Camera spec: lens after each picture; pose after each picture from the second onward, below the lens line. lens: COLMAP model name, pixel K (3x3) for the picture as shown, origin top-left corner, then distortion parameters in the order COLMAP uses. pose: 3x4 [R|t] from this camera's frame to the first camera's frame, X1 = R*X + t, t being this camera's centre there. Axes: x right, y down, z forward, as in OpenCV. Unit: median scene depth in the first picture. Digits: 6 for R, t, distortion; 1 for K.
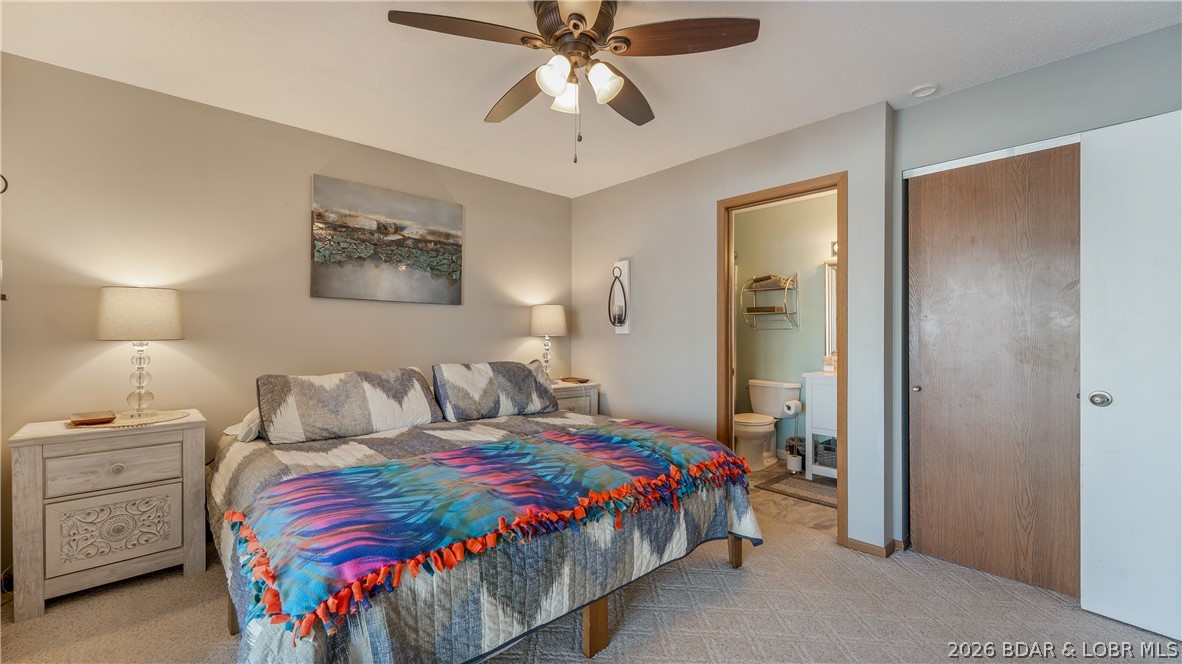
lens RADIAL K [[477.5, 0, 584.7], [0, 477.5, 331.3], [0, 0, 1]] dist [0.001600, 0.000006]
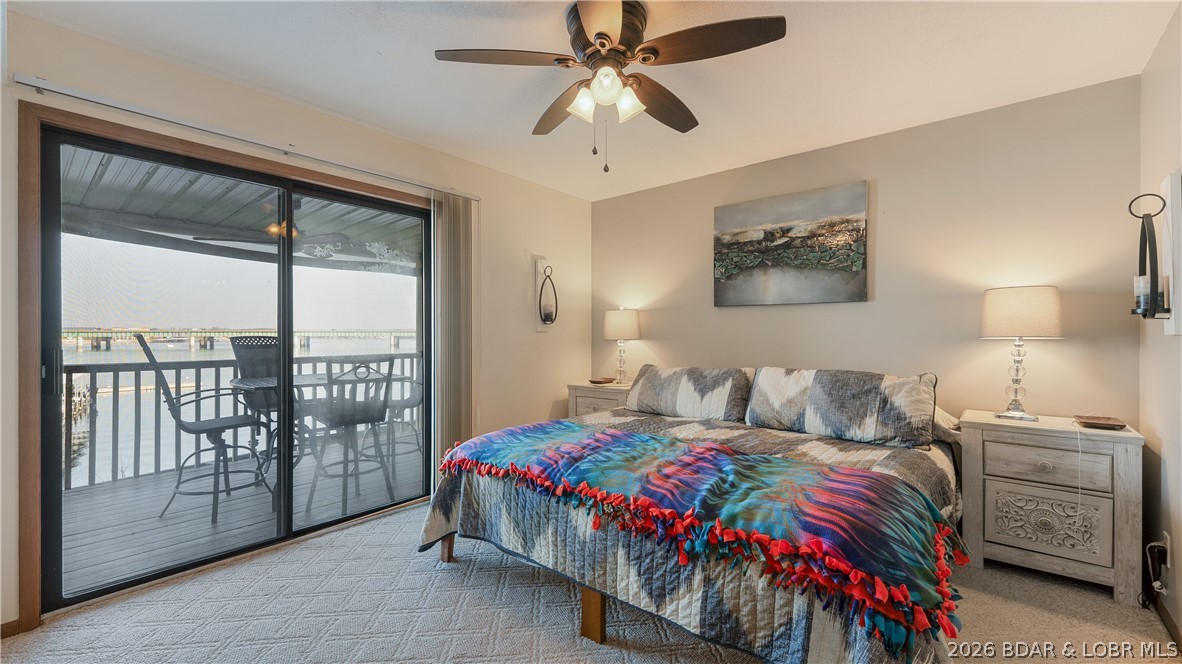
lens RADIAL K [[501.1, 0, 589.8], [0, 501.1, 327.4], [0, 0, 1]] dist [-0.000046, -0.000419]
pose [[0.123025, -0.021311, -0.992175, 0.669203], [0.008472, 0.999756, -0.020423, 0.005563], [0.992367, -0.005893, 0.123176, 0.512024]]
